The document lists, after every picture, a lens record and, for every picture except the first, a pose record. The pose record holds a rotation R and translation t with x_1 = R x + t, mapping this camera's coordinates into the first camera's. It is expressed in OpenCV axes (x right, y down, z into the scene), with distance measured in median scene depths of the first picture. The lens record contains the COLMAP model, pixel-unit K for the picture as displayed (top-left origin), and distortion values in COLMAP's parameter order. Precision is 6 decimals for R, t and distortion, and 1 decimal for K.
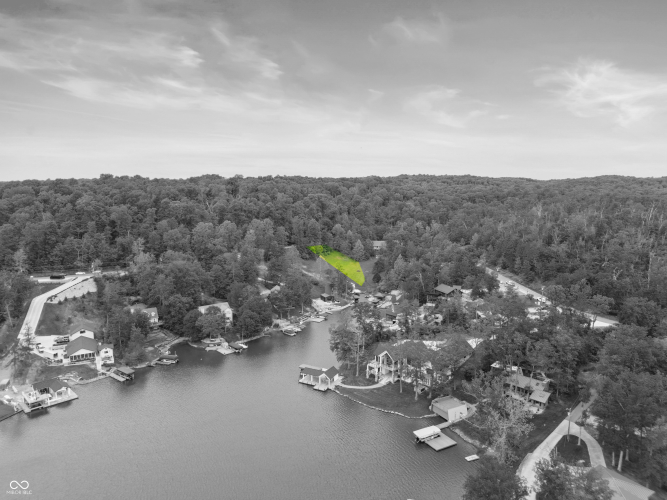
lens RADIAL K [[456.9, 0, 333.5], [0, 456.9, 250.0], [0, 0, 1]] dist [0.005046, 0.000844]
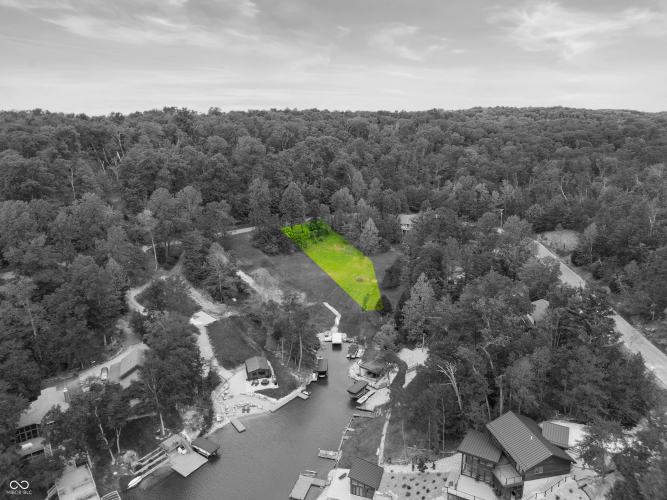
lens RADIAL K [[456.9, 0, 333.5], [0, 456.9, 250.0], [0, 0, 1]] dist [0.005046, 0.000844]
pose [[0.988726, 0.034118, -0.145800, 0.072283], [-0.014188, 0.990662, 0.135601, -0.046097], [0.149065, -0.132004, 0.979977, 0.312132]]
